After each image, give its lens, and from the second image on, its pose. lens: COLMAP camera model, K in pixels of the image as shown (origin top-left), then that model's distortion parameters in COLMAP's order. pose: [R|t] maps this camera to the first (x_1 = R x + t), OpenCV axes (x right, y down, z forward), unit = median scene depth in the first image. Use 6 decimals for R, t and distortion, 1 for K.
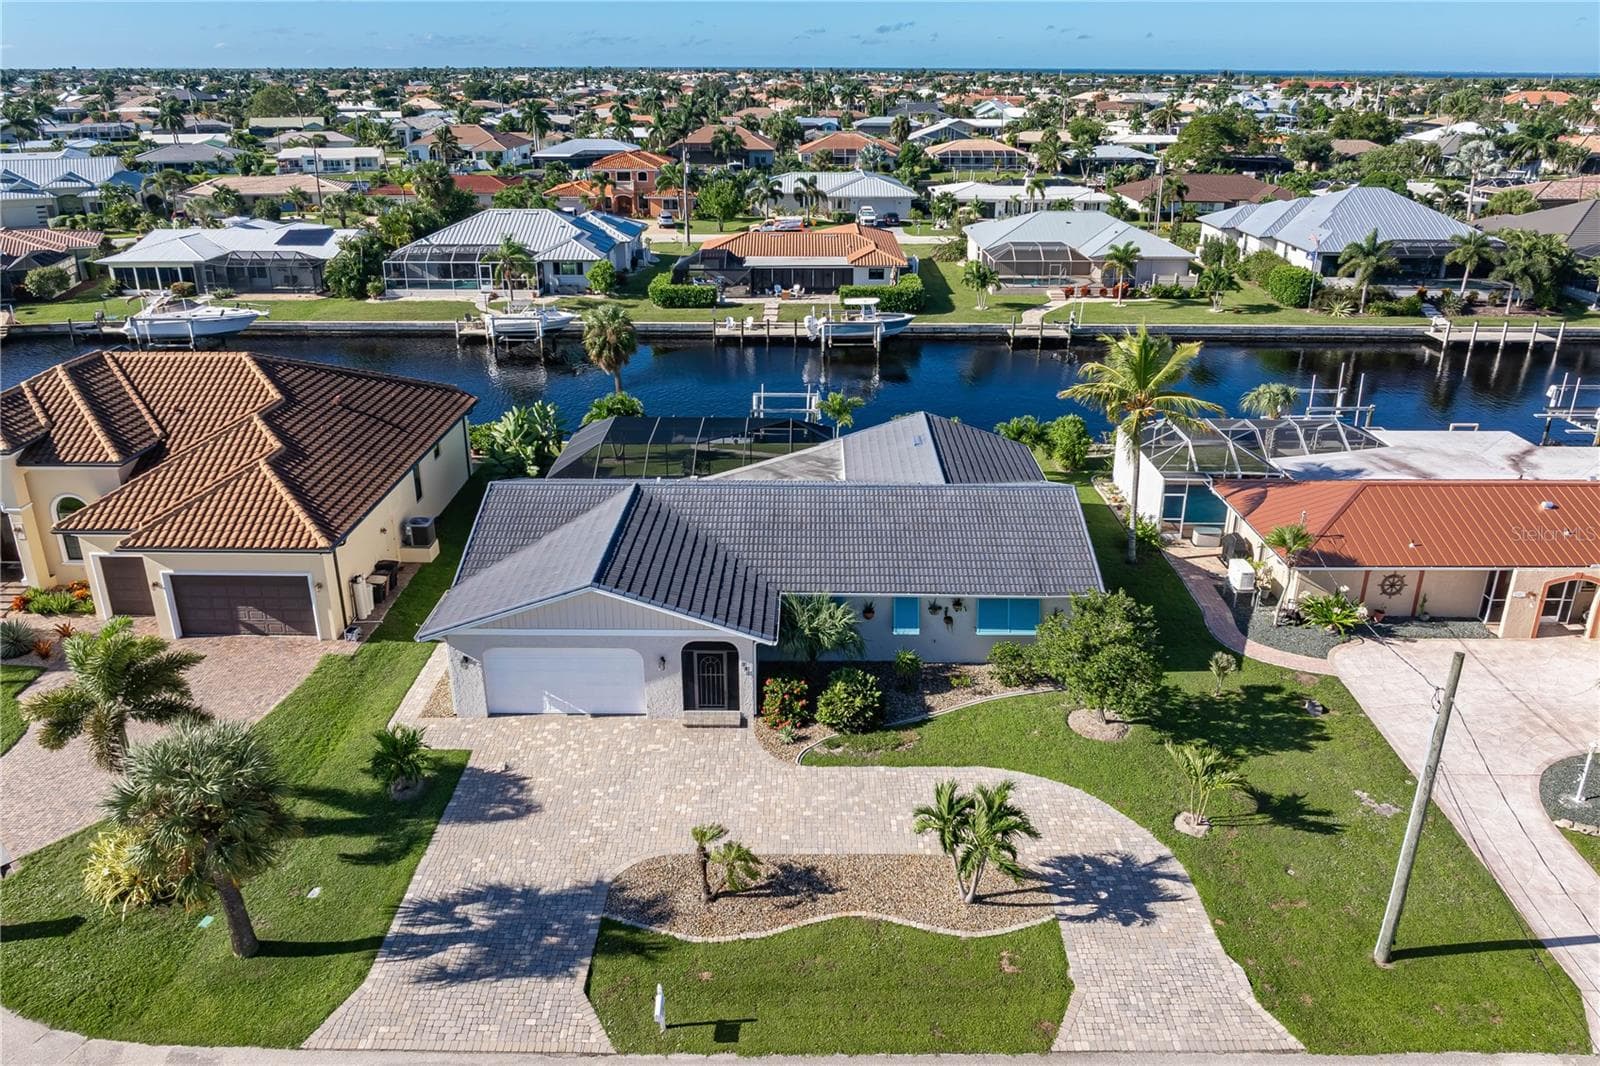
lens RADIAL K [[1113.6, 0, 804.8], [0, 1113.6, 483.2], [0, 0, 1]] dist [-0.036263, 0.026328]
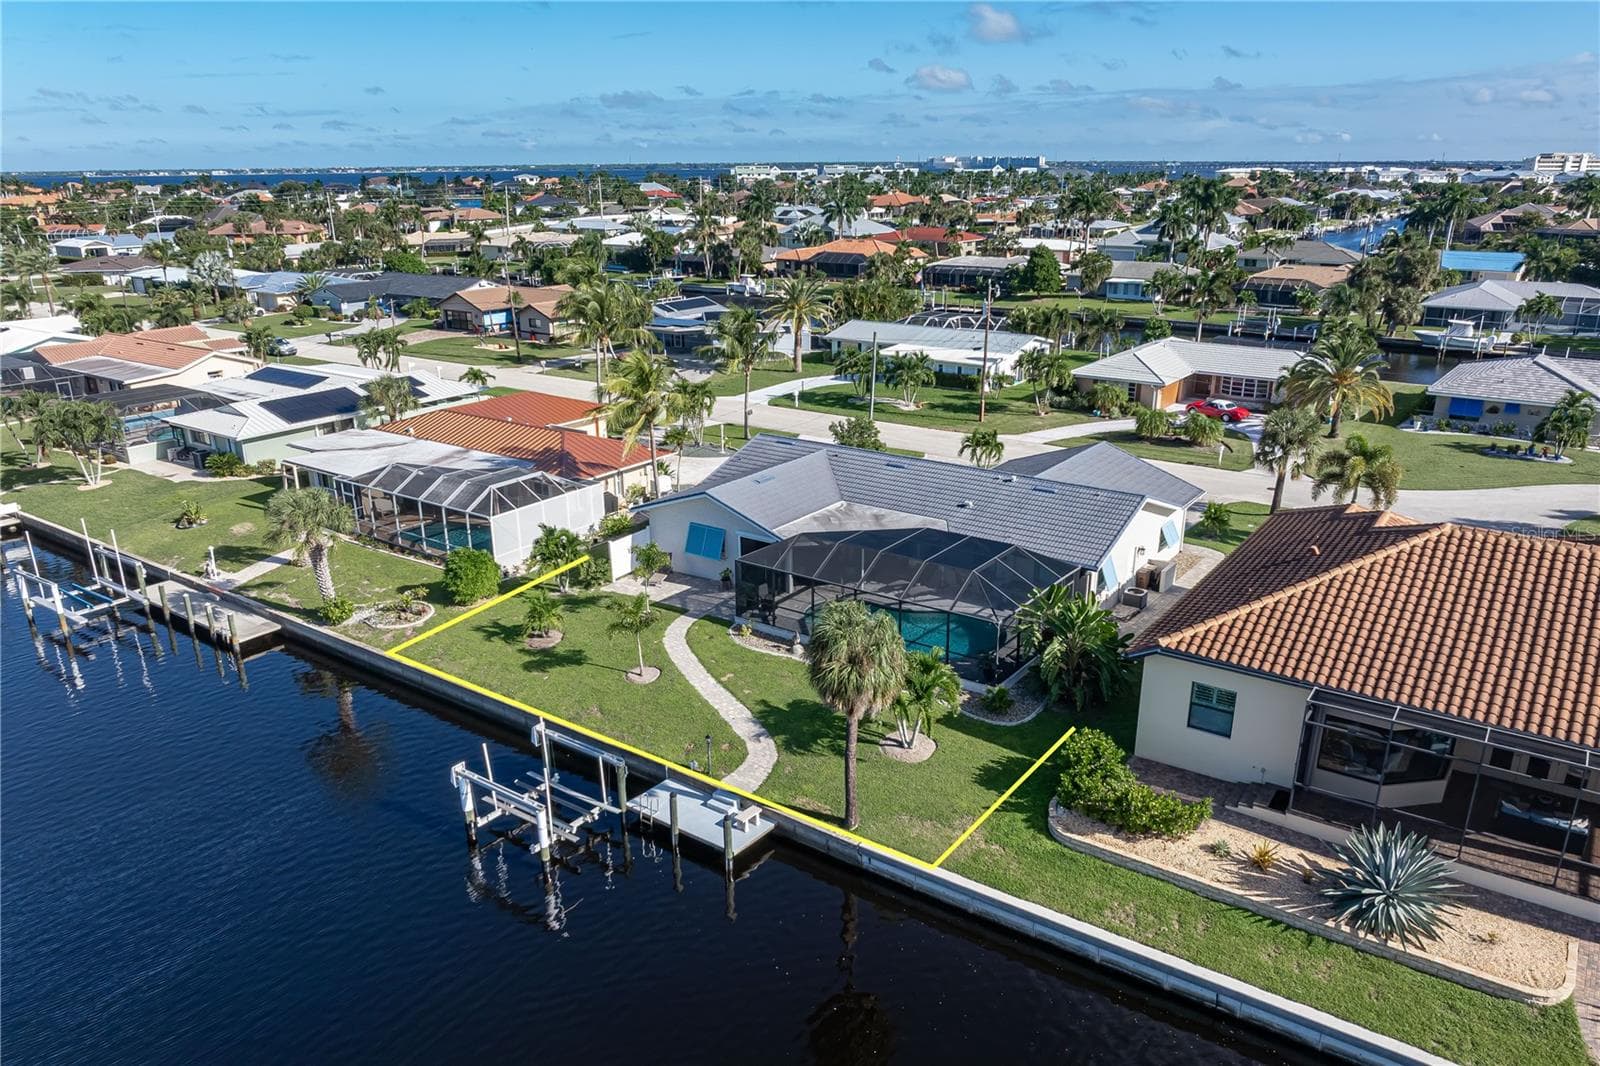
lens RADIAL K [[1133.8, 0, 804.6], [0, 1133.8, 560.2], [0, 0, 1]] dist [-0.024892, 0.008433]
pose [[-0.816364, -0.189651, 0.545511, -0.305829], [0.206182, 0.786600, 0.582021, -0.337561], [-0.539480, 0.587616, -0.603049, 0.914393]]
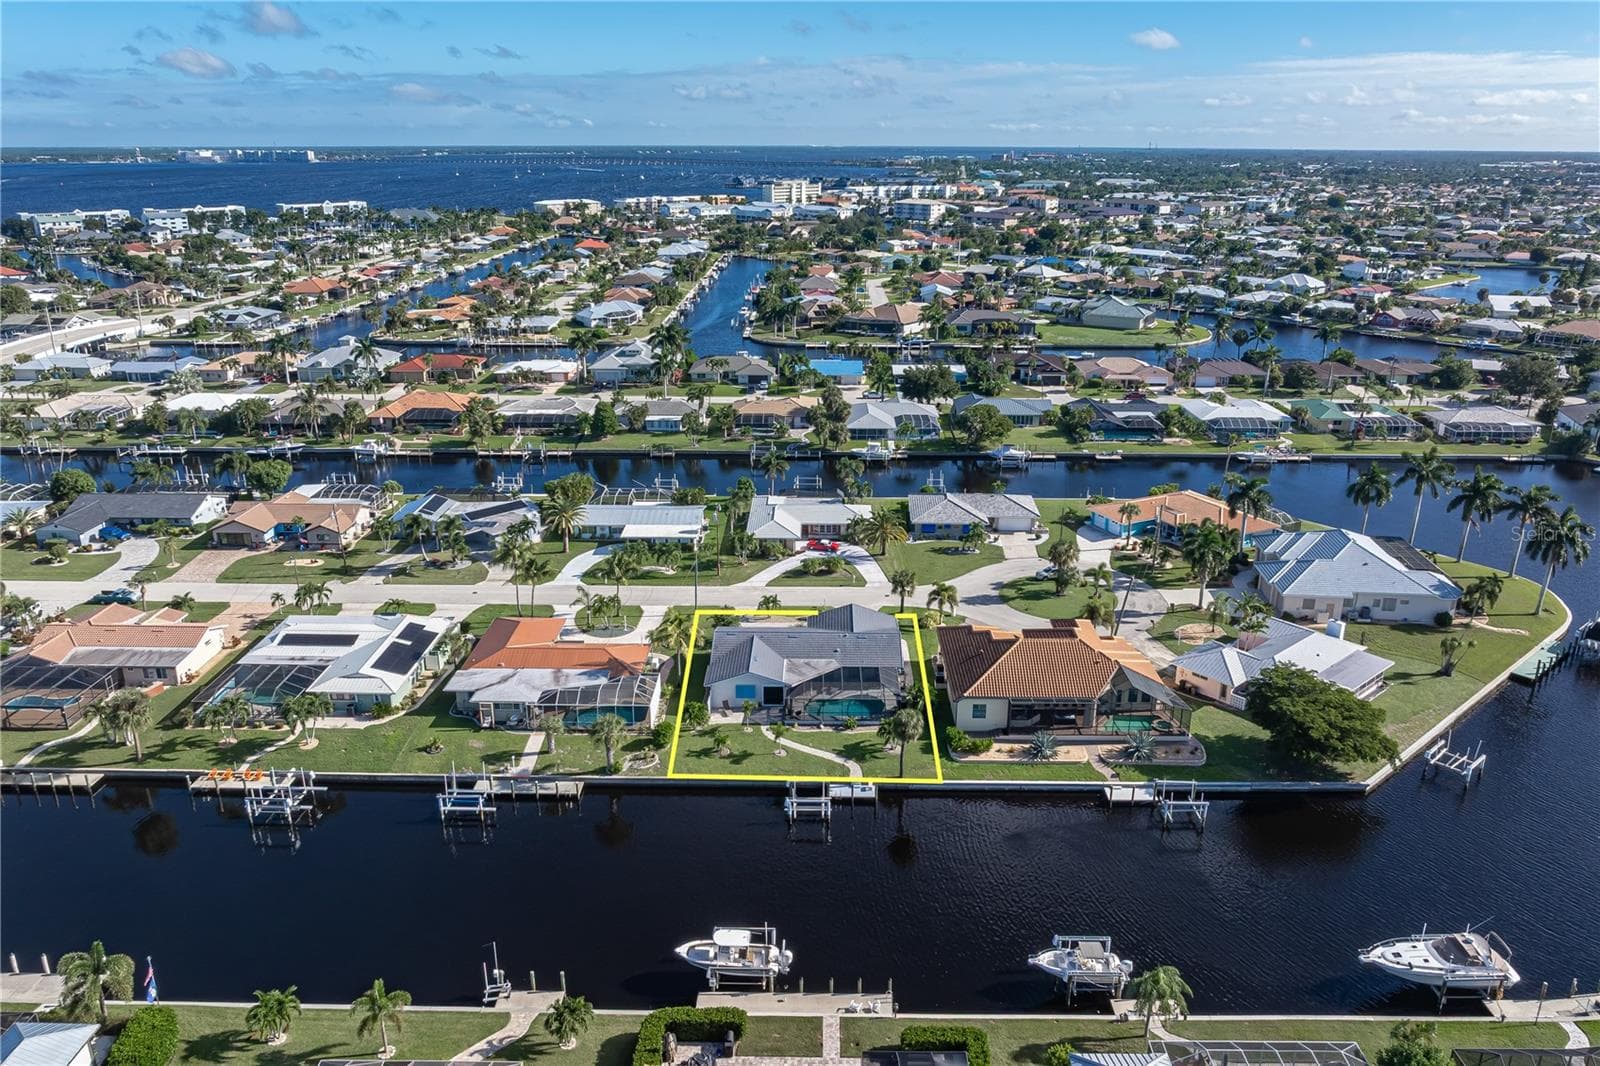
lens RADIAL K [[1123.6, 0, 806.3], [0, 1123.6, 530.2], [0, 0, 1]] dist [-0.026295, 0.004331]
pose [[-0.999959, -0.008276, 0.003716, -0.013047], [-0.003990, 0.769042, 0.639186, -1.041717], [-0.008147, 0.639145, -0.769043, 1.508478]]
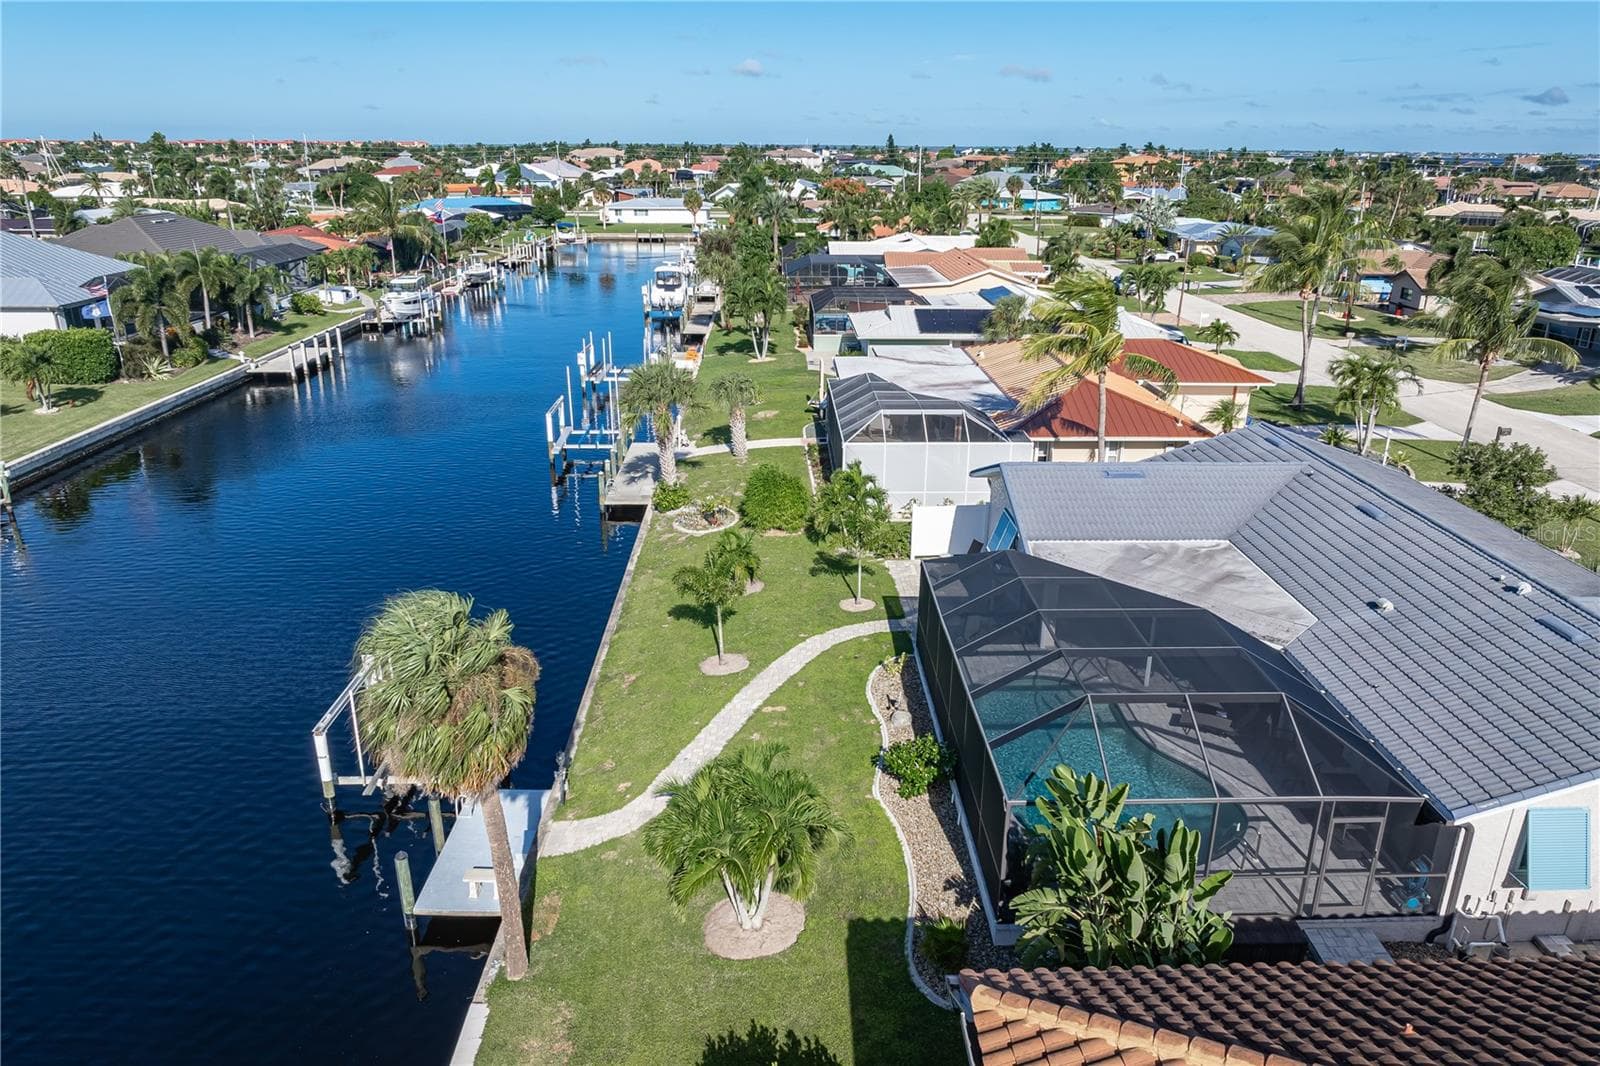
lens RADIAL K [[1128.7, 0, 805.4], [0, 1128.7, 571.8], [0, 0, 1]] dist [-0.023513, 0.000070]
pose [[-0.034227, -0.357274, 0.933372, -0.312715], [0.343590, 0.872787, 0.346682, -0.161588], [-0.938496, 0.332564, 0.092883, 0.609118]]
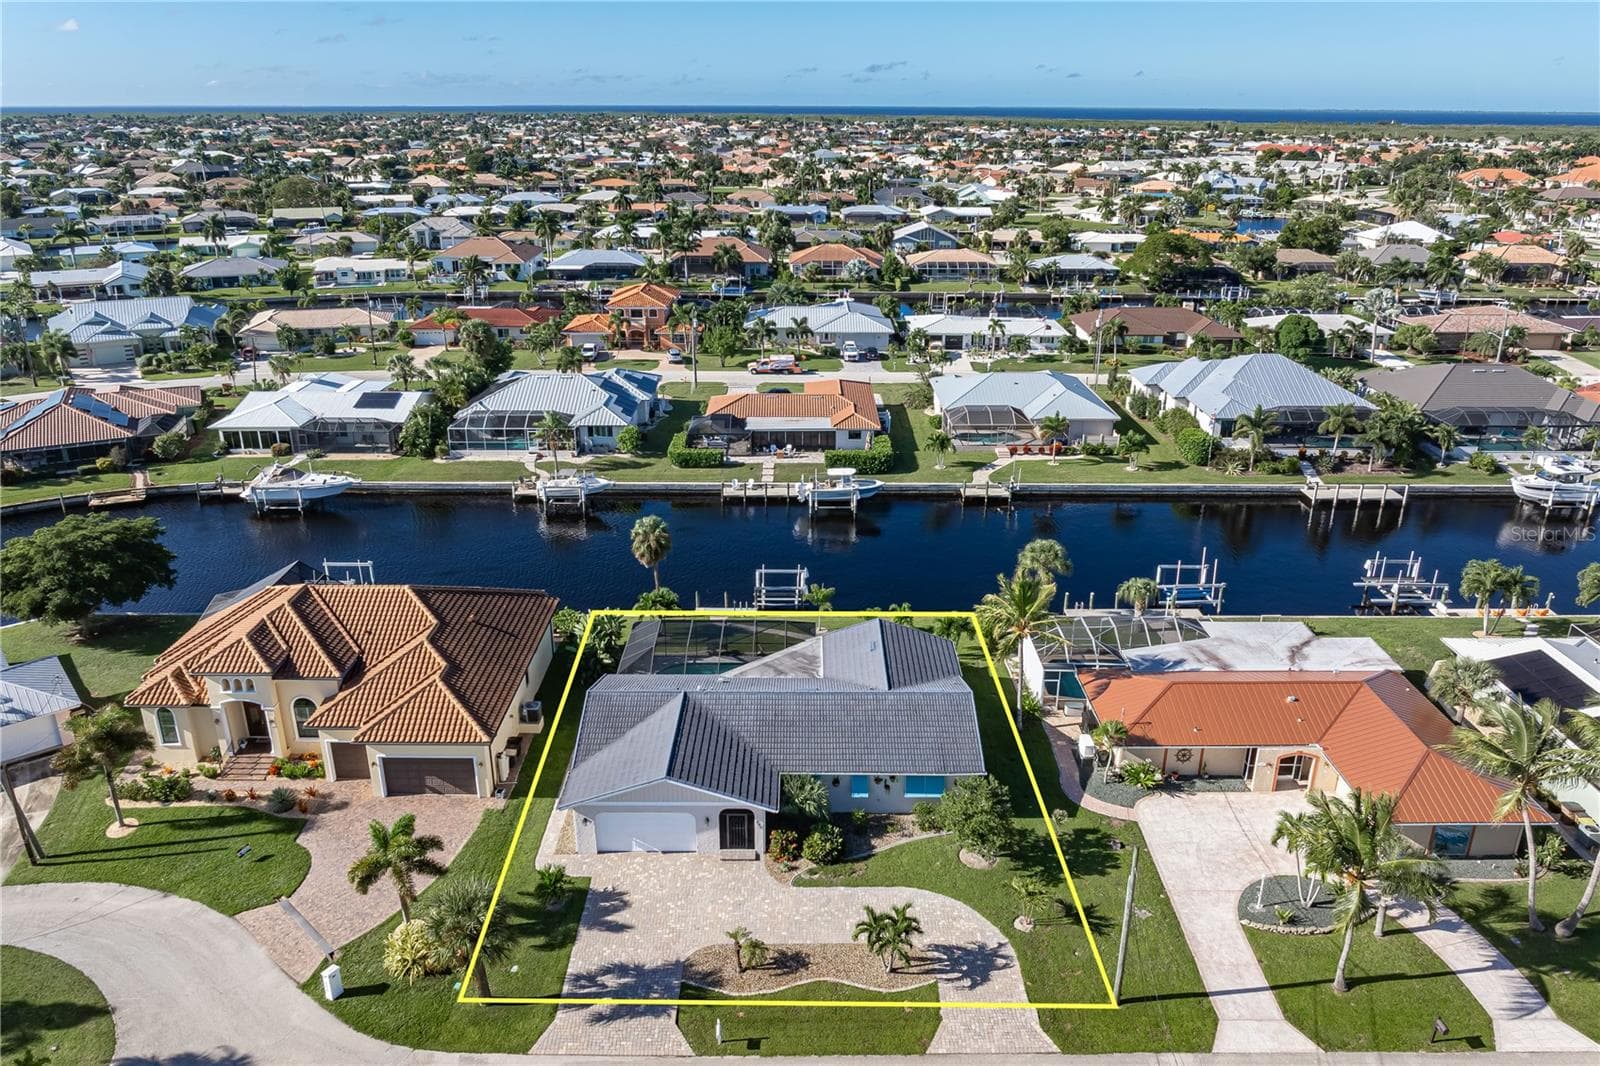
lens RADIAL K [[1107.6, 0, 803.6], [0, 1107.6, 528.9], [0, 0, 1]] dist [-0.024244, 0.000981]
pose [[0.999979, -0.002747, 0.005893, 0.001473], [0.002712, 0.999979, 0.005845, -0.106610], [-0.005909, -0.005829, 0.999966, -0.237050]]
